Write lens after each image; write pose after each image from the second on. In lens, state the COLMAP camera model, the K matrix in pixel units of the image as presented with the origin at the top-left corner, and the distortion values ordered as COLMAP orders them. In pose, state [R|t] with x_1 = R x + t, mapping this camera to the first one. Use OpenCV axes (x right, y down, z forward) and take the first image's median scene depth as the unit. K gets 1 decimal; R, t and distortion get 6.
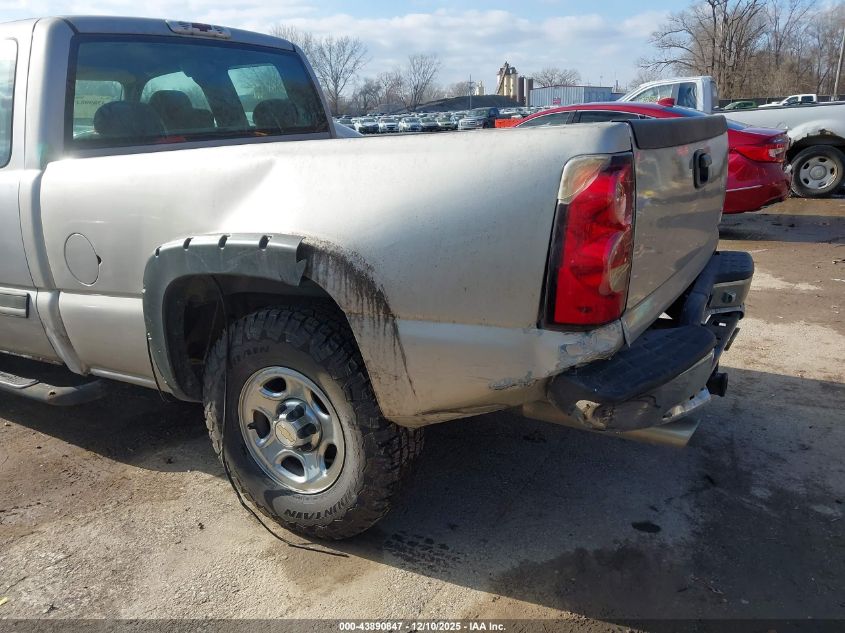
lens RADIAL K [[658.7, 0, 423.4], [0, 658.7, 313.6], [0, 0, 1]] dist [0.045253, -0.066495]
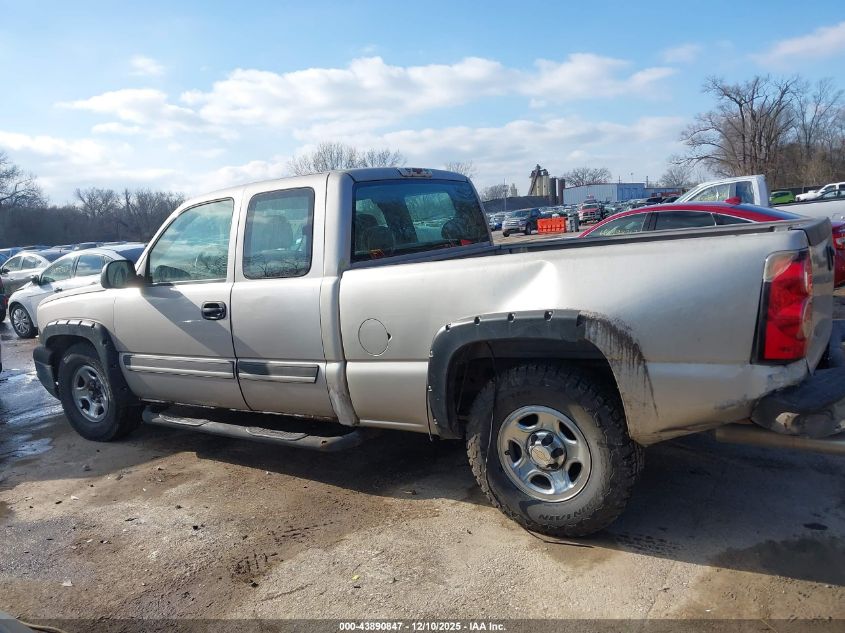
lens RADIAL K [[658.7, 0, 418.8], [0, 658.7, 312.0], [0, 0, 1]] dist [0.045253, -0.066495]
pose [[0.997559, -0.032802, -0.061647, -0.352421], [0.023235, 0.988419, -0.149957, 0.082936], [0.065852, 0.148158, 0.986769, -0.407454]]
